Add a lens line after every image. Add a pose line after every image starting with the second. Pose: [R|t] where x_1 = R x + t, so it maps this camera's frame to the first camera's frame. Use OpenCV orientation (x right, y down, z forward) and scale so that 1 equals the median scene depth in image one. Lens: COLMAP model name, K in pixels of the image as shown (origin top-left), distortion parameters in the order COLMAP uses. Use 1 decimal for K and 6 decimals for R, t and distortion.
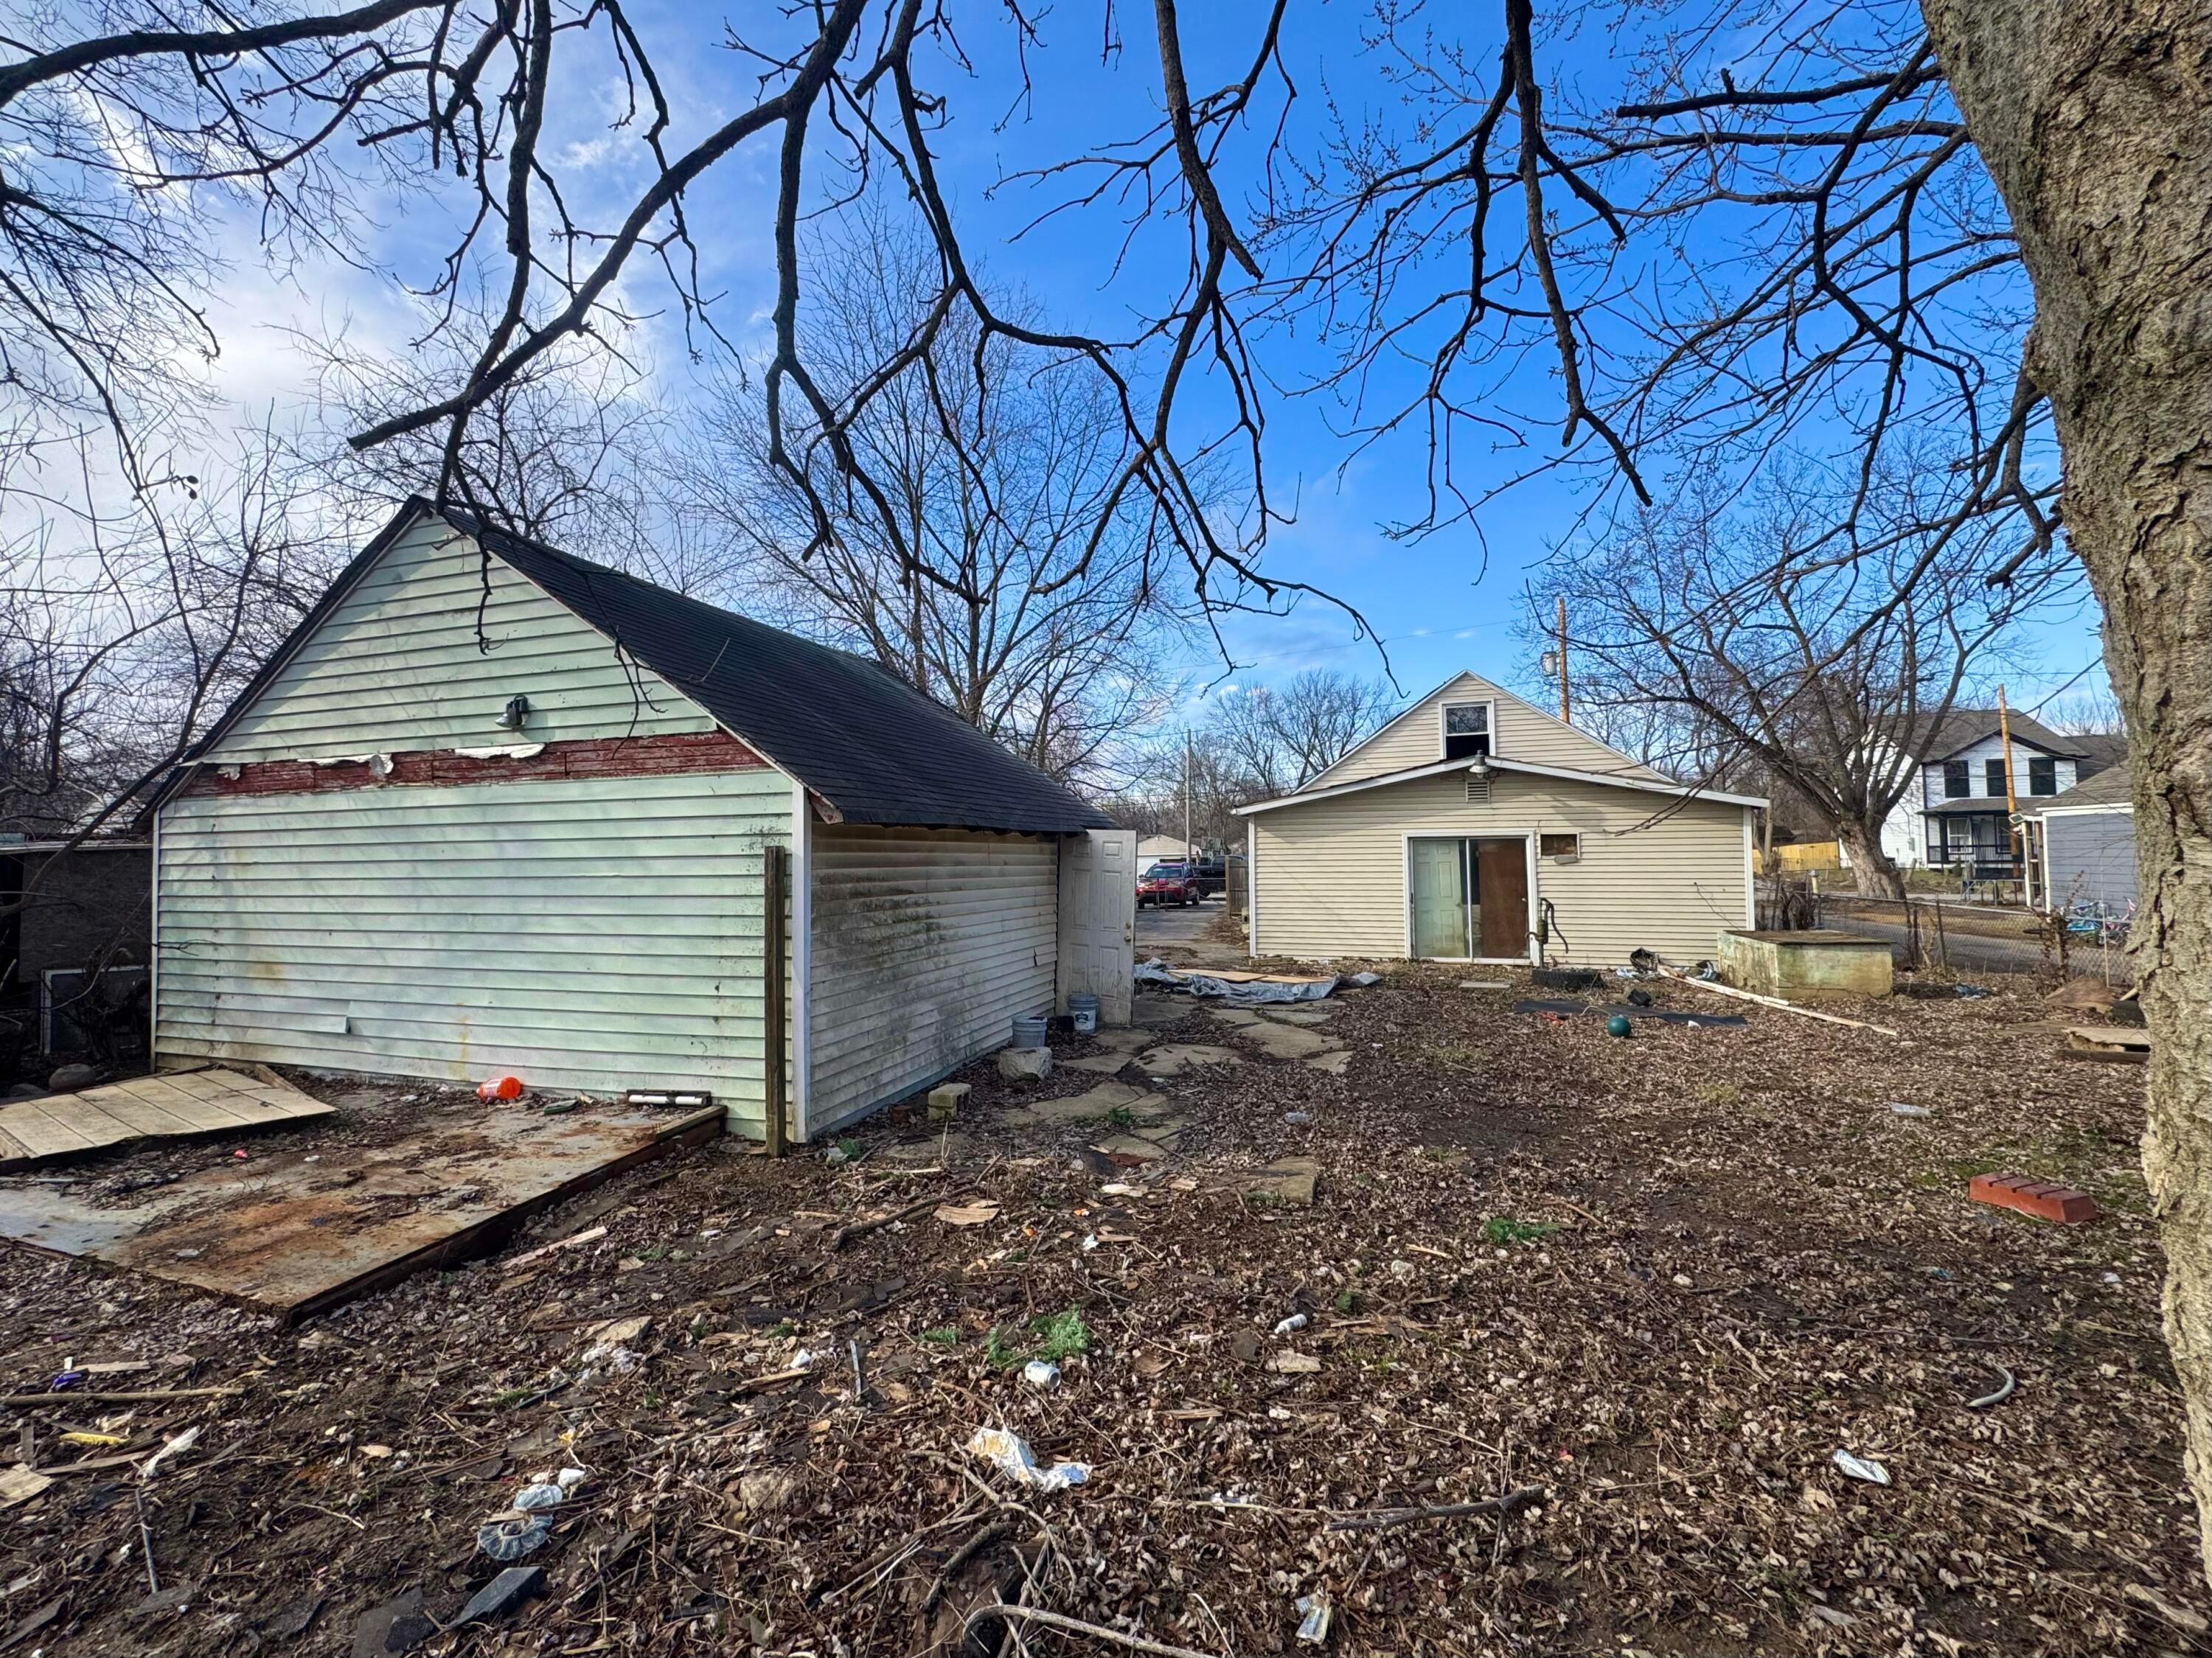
lens RADIAL K [[882.3, 0, 1106.0], [0, 882.3, 829.0], [0, 0, 1]] dist [-0.003438, -0.000164]
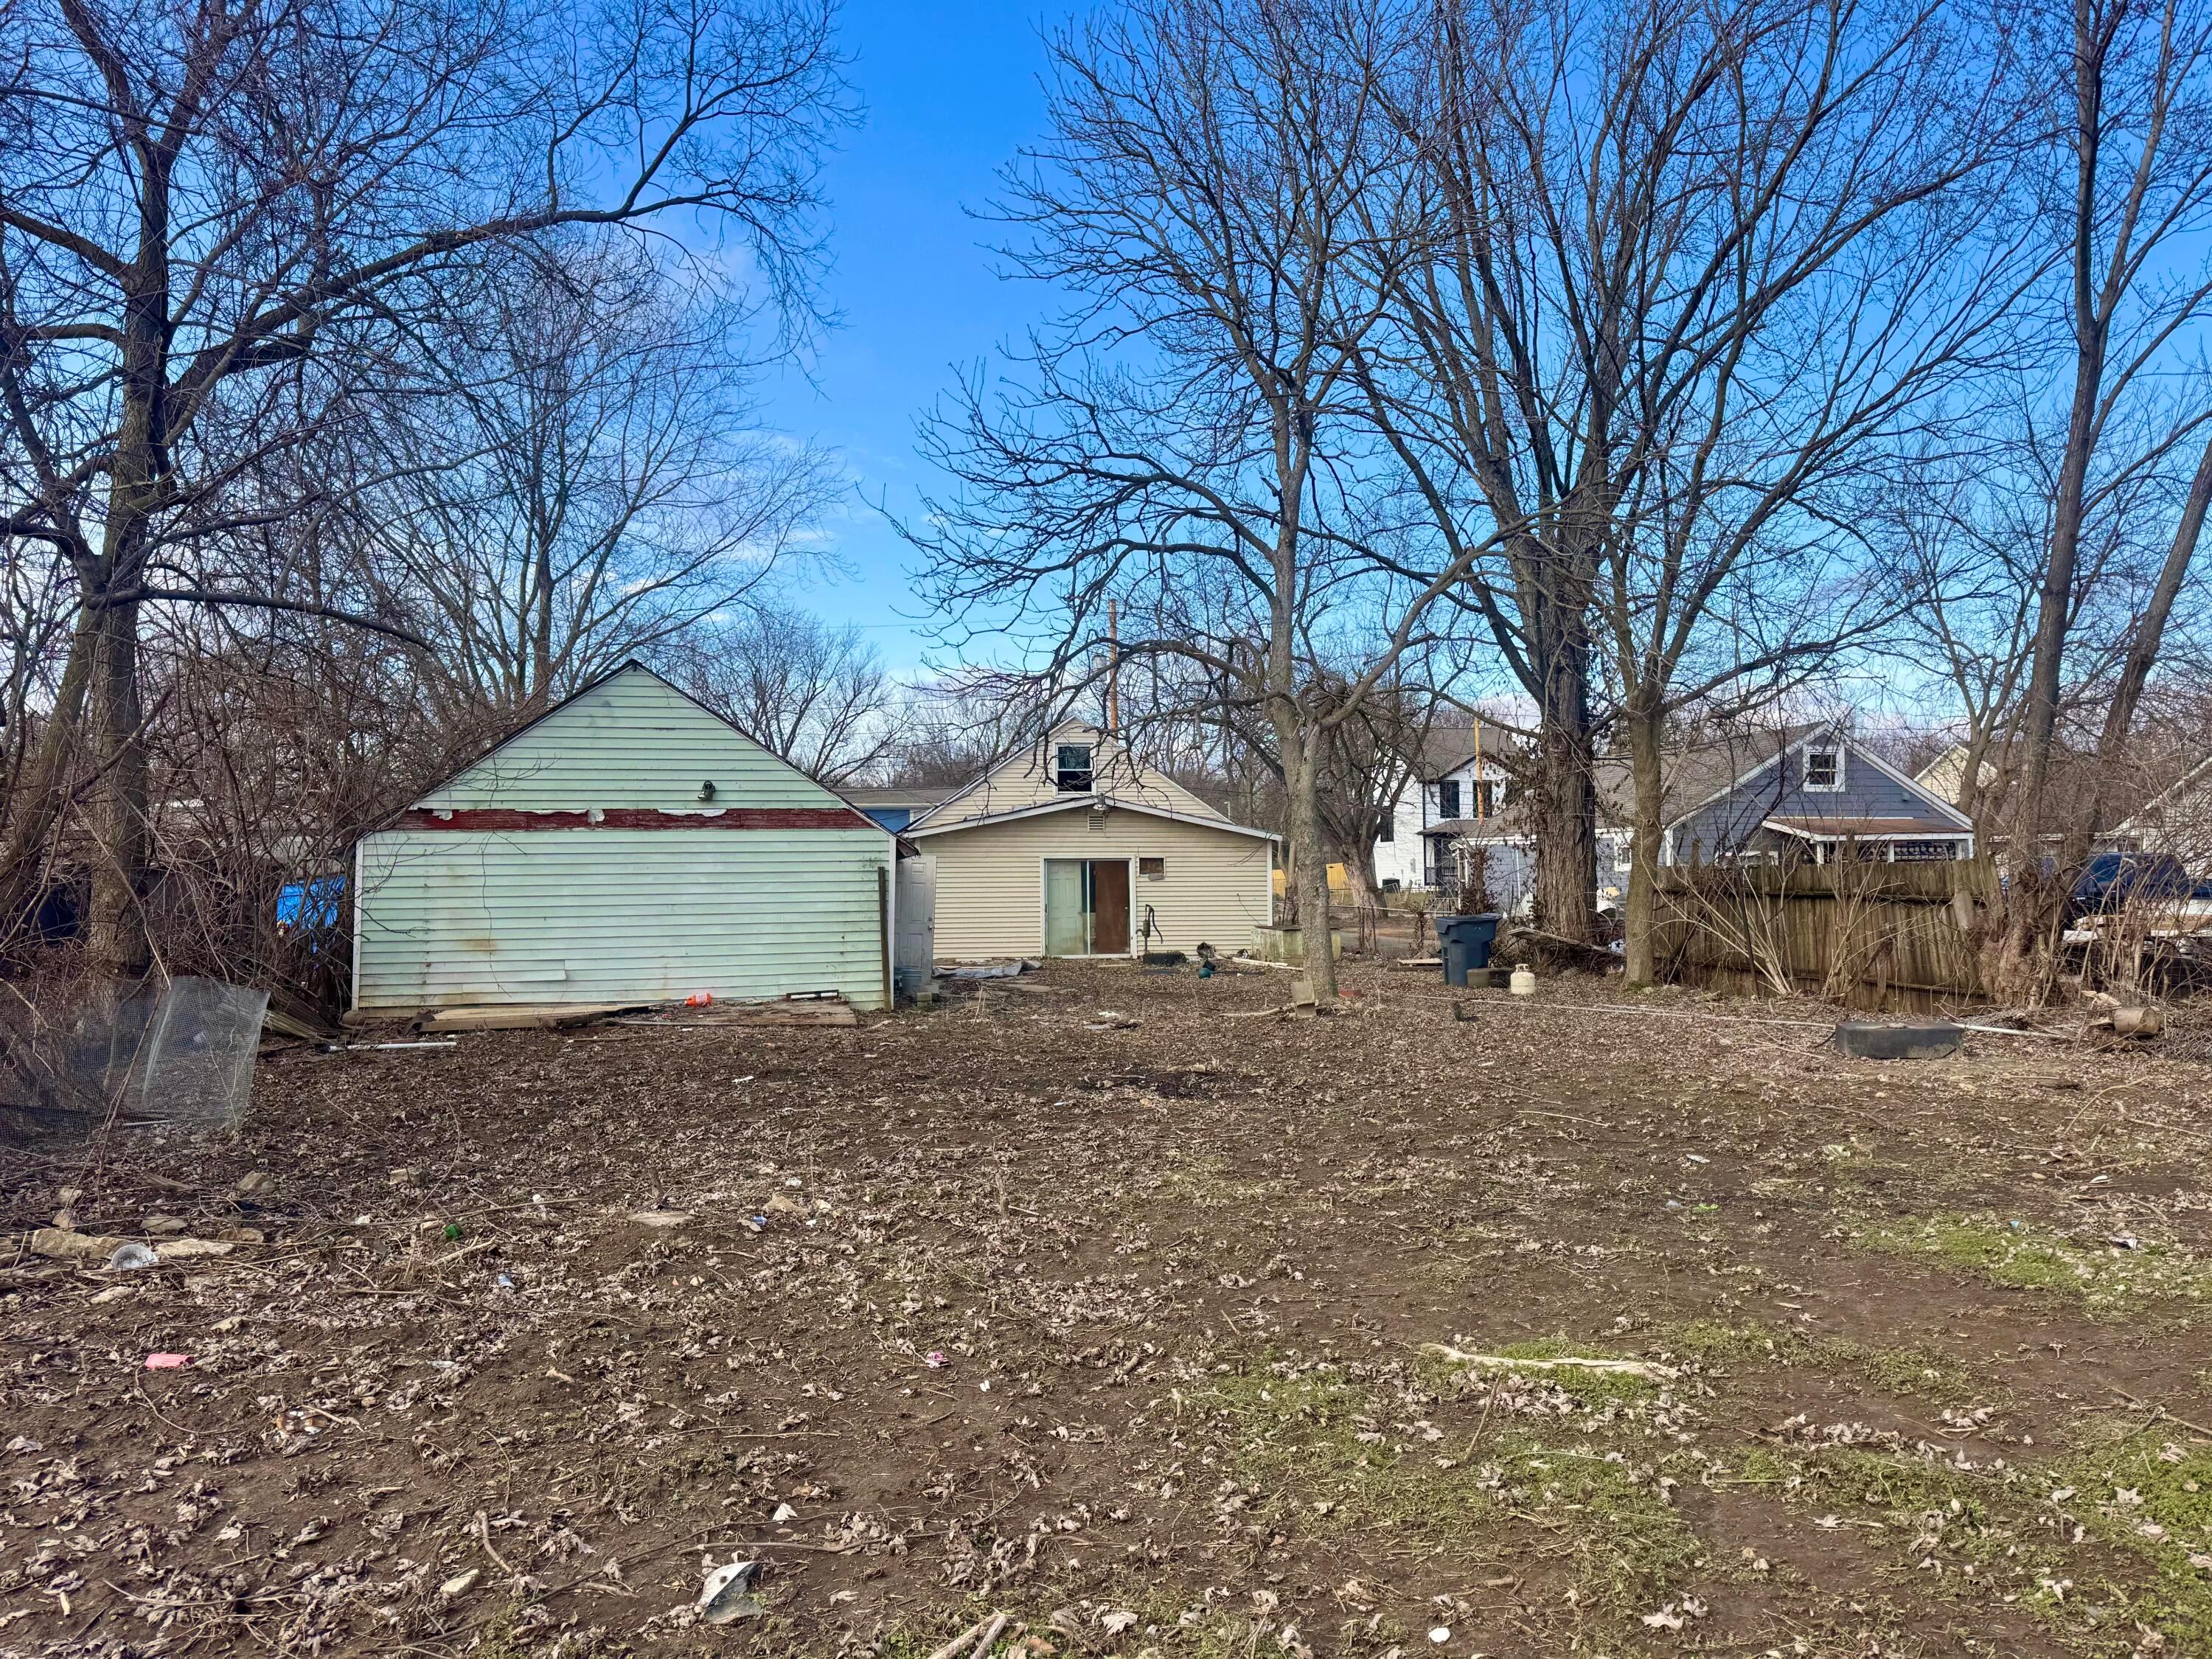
lens RADIAL K [[1548.4, 0, 1106.0], [0, 1548.4, 829.5], [0, 0, 1]] dist [0.002856, 0.000248]
pose [[0.868085, 0.017261, 0.496115, -0.714677], [-0.016958, 0.999843, -0.005114, -0.024132], [-0.496126, -0.003974, 0.868242, -1.001705]]
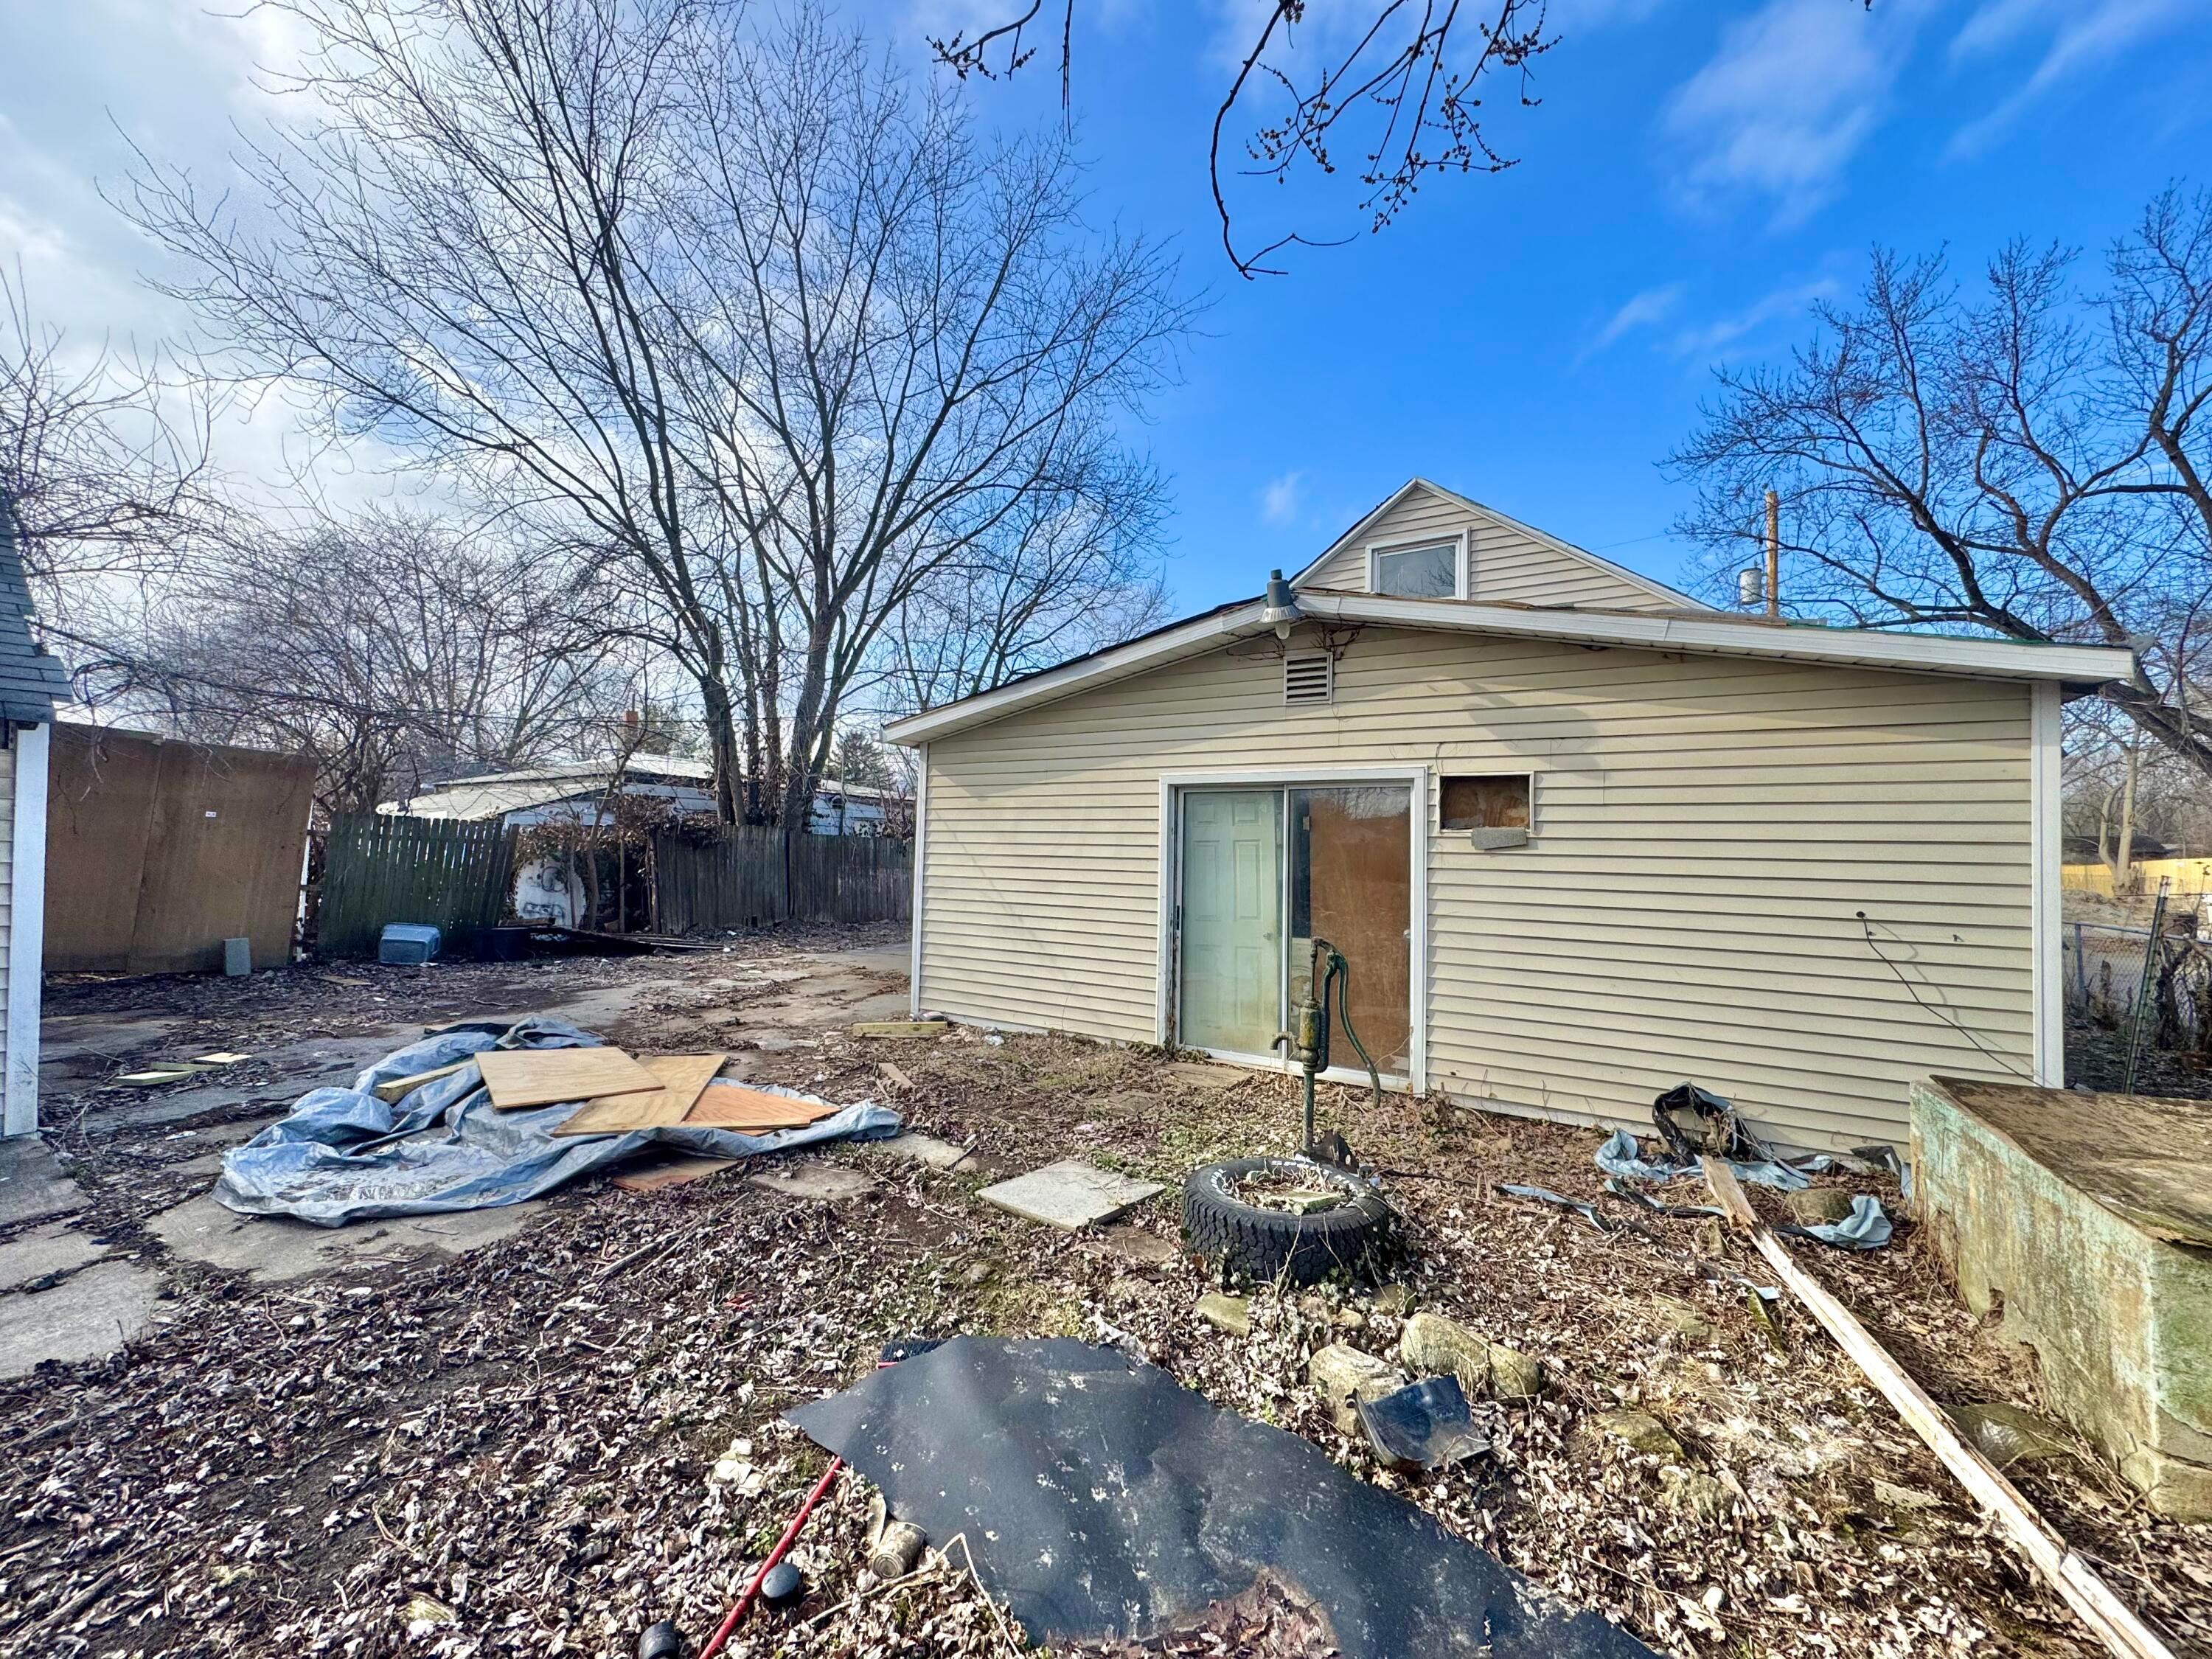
lens RADIAL K [[860.3, 0, 1106.0], [0, 860.3, 829.5], [0, 0, 1]] dist [0.000270, 0.000252]
pose [[0.975426, 0.021958, -0.219229, 0.449925], [-0.018751, 0.999685, 0.016700, 0.028492], [0.219527, -0.012179, 0.975530, 0.603341]]
